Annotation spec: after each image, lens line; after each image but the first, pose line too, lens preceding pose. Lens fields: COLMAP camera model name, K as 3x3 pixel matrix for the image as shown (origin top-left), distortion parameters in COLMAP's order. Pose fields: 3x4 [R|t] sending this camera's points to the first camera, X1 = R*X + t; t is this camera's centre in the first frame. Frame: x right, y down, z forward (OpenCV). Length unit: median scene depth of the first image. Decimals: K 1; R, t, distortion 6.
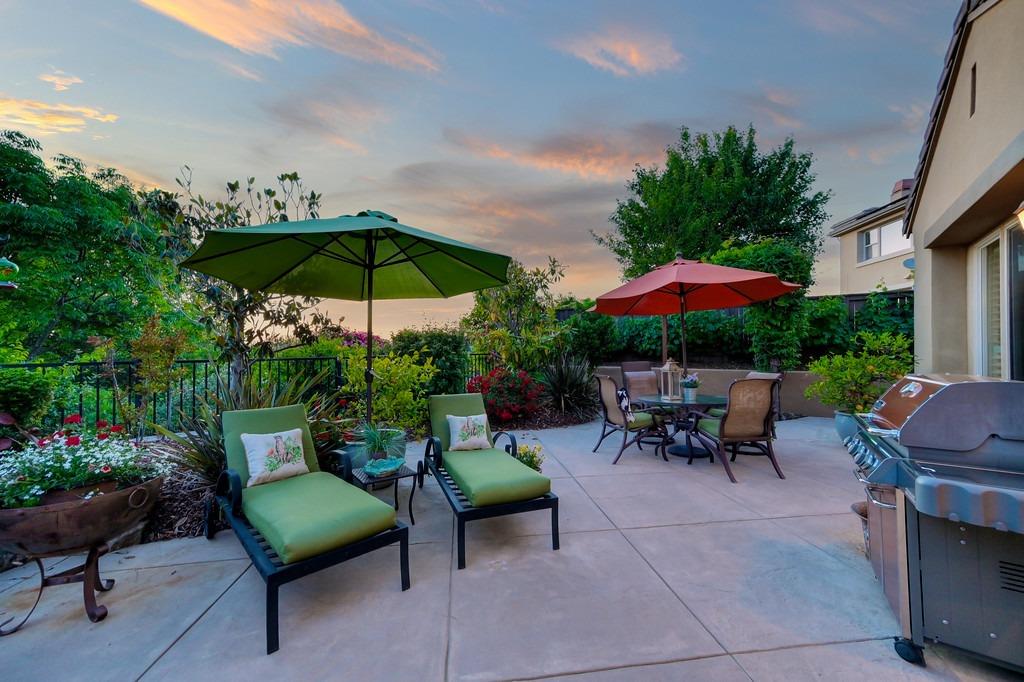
lens RADIAL K [[397.4, 0, 518.4], [0, 397.4, 338.5], [0, 0, 1]] dist [0.017627, 0.000265]
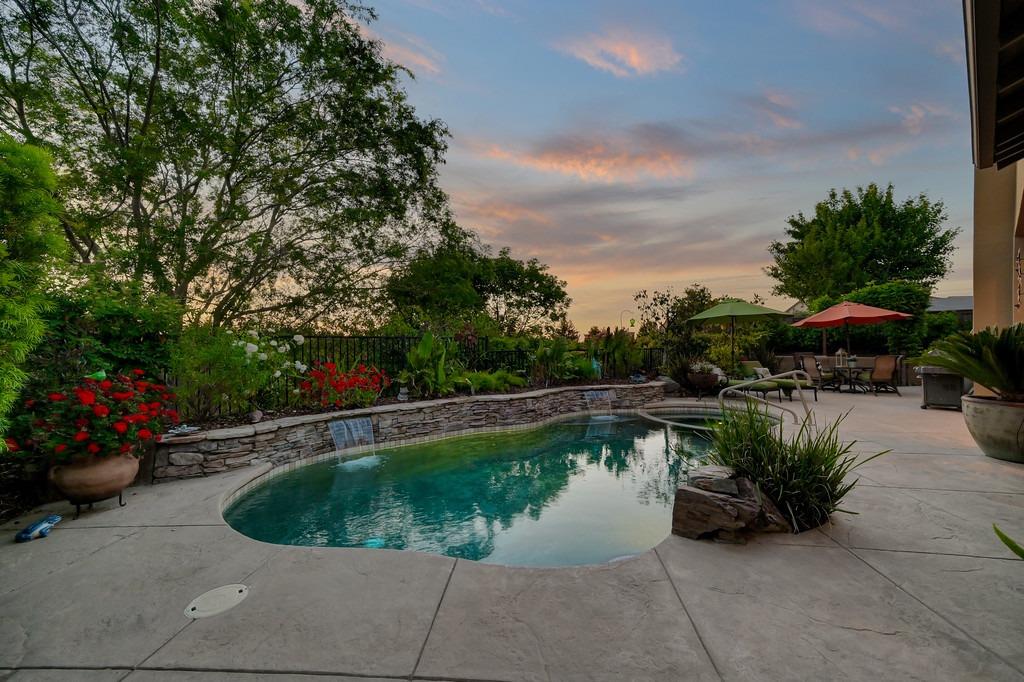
lens RADIAL K [[397.4, 0, 504.3], [0, 397.4, 348.4], [0, 0, 1]] dist [0.017627, 0.000265]
pose [[0.972883, -0.003292, -0.231275, -0.539701], [0.009687, 0.999601, 0.026521, -0.015591], [0.231095, -0.028042, 0.972527, -0.936888]]
